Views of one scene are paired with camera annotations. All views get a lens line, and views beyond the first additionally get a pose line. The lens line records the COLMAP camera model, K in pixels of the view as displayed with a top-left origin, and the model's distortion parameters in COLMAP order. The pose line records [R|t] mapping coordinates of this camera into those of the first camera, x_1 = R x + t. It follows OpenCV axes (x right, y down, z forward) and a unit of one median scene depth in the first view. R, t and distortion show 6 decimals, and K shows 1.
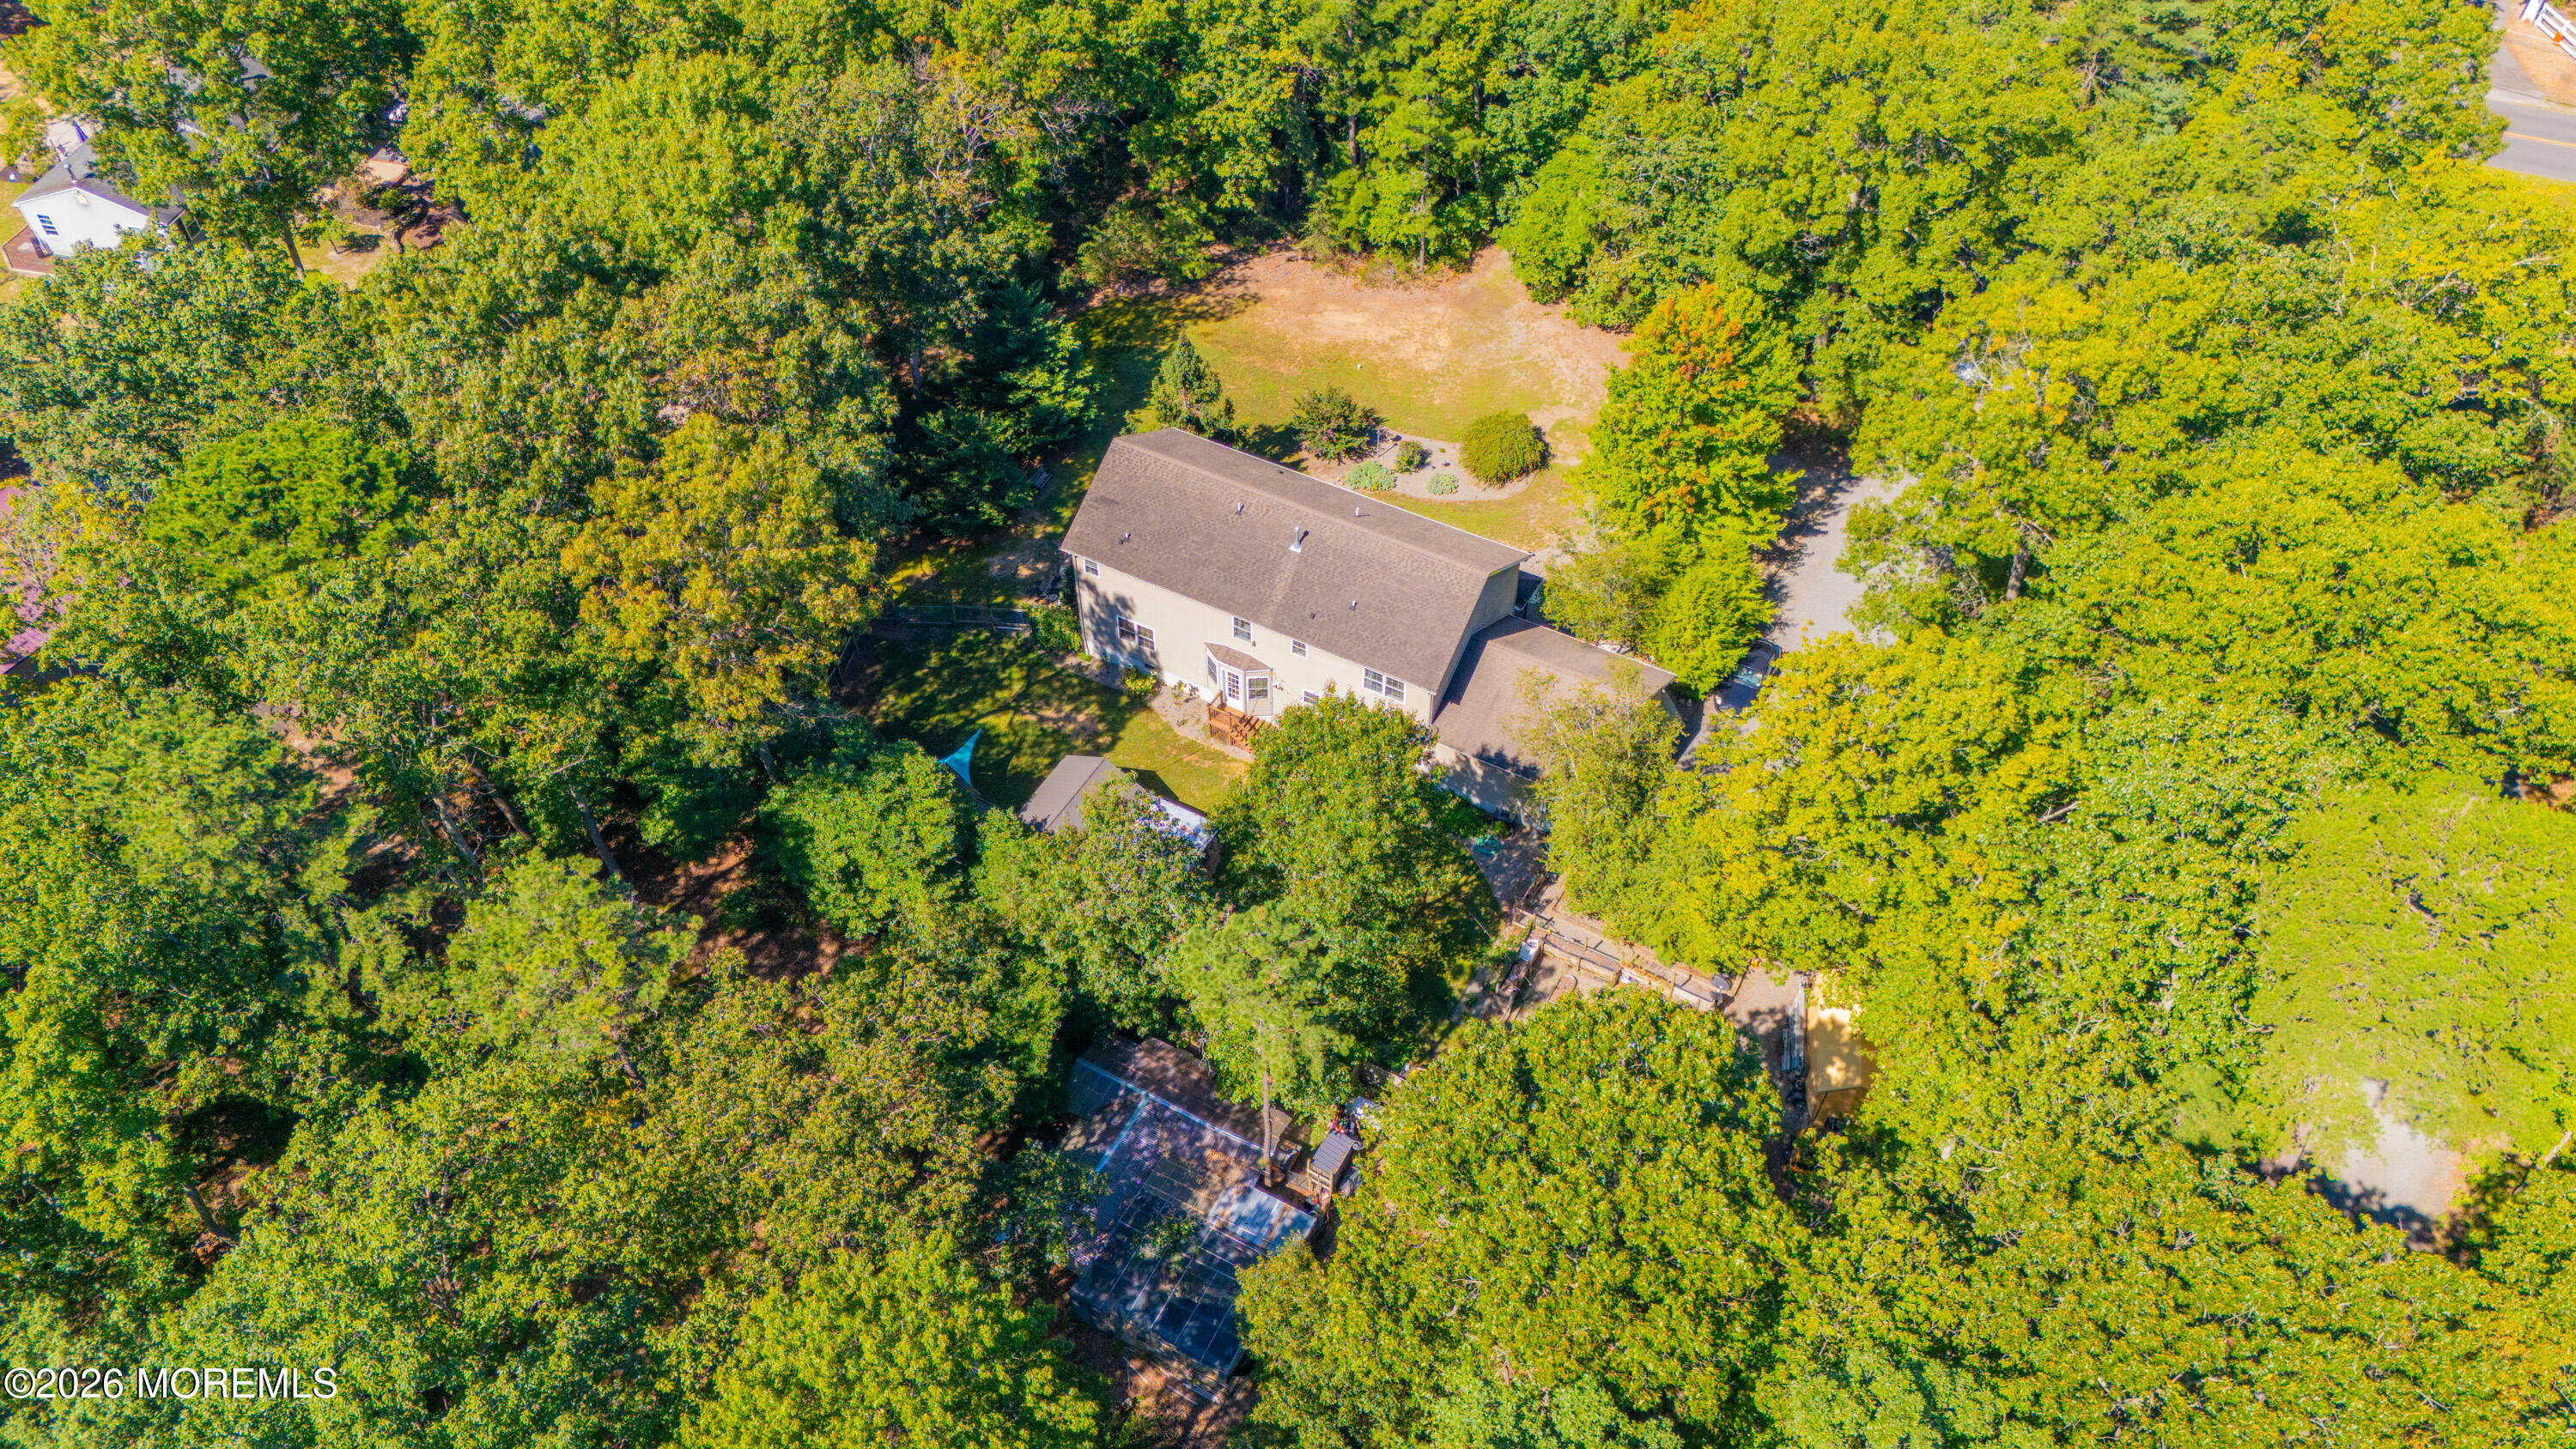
lens RADIAL K [[1978.8, 0, 1288.0], [0, 1978.8, 724.5], [0, 0, 1]] dist [0.067670, -0.000613]
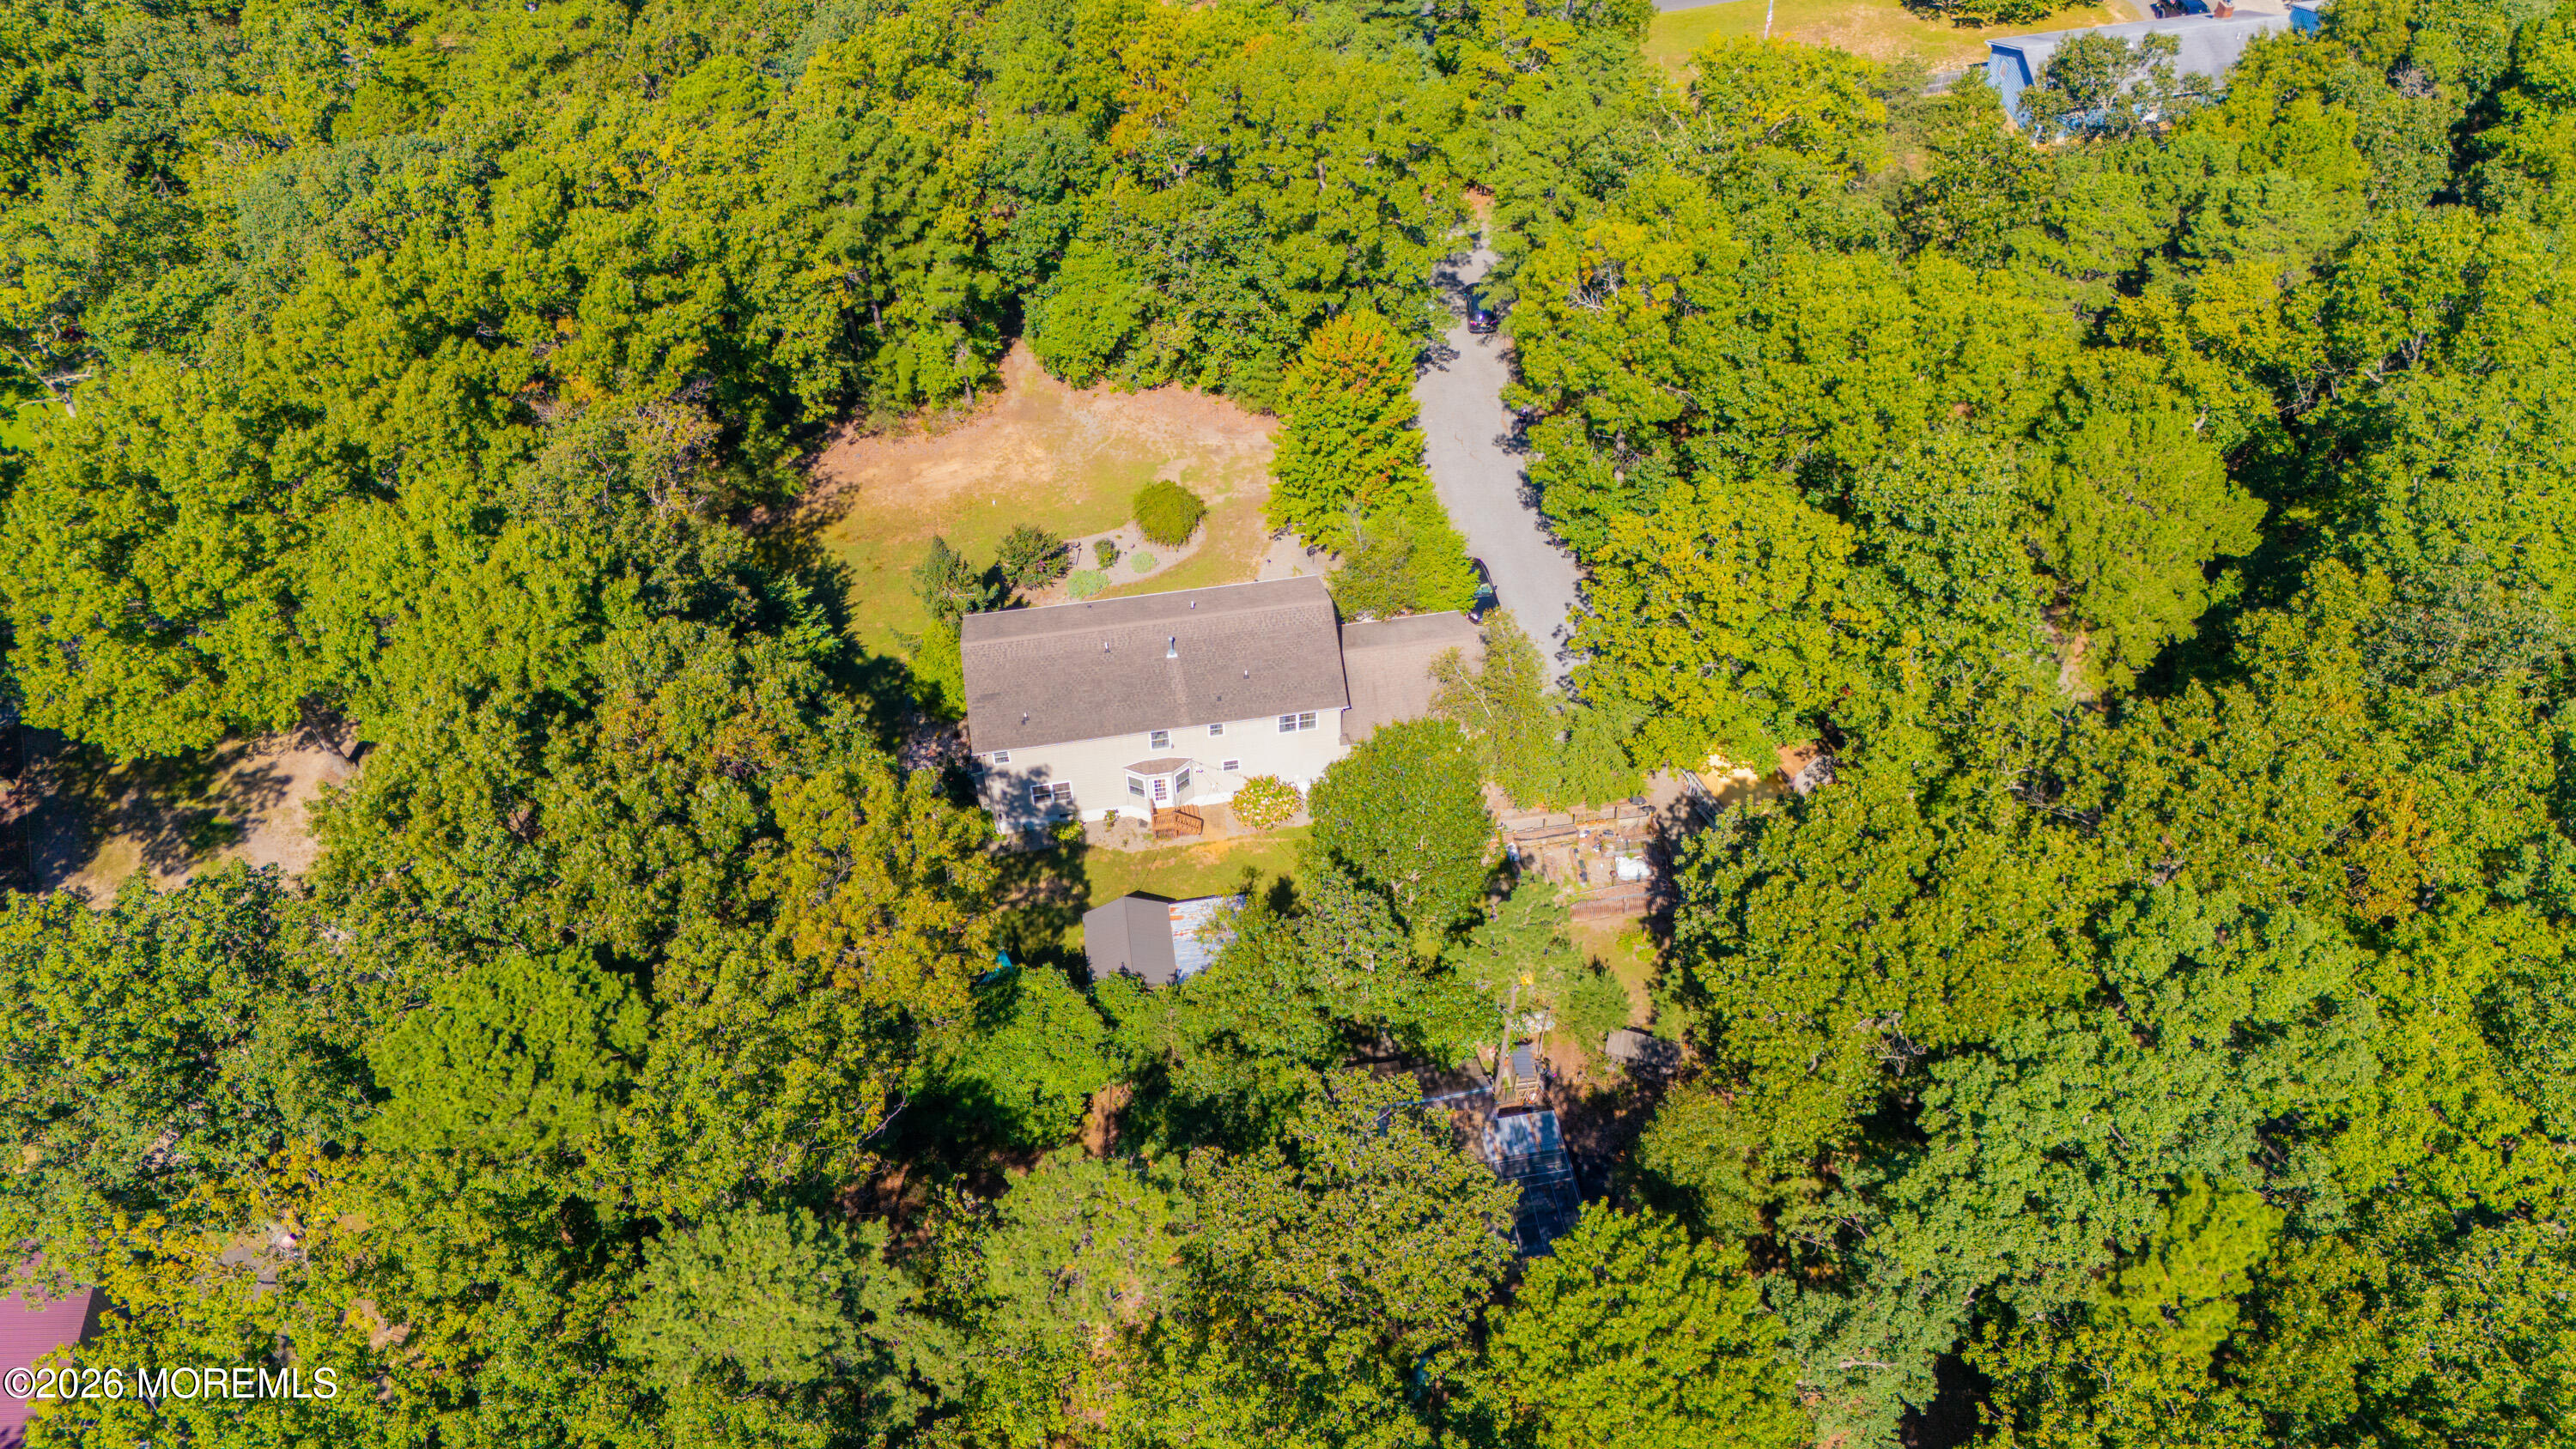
lens RADIAL K [[1978.8, 0, 1288.0], [0, 1978.8, 724.5], [0, 0, 1]] dist [0.067670, -0.000613]
pose [[0.775696, -0.461571, 0.430404, -0.425267], [0.457636, 0.881002, 0.120023, -0.149288], [-0.434586, 0.103867, 0.894621, -0.051786]]
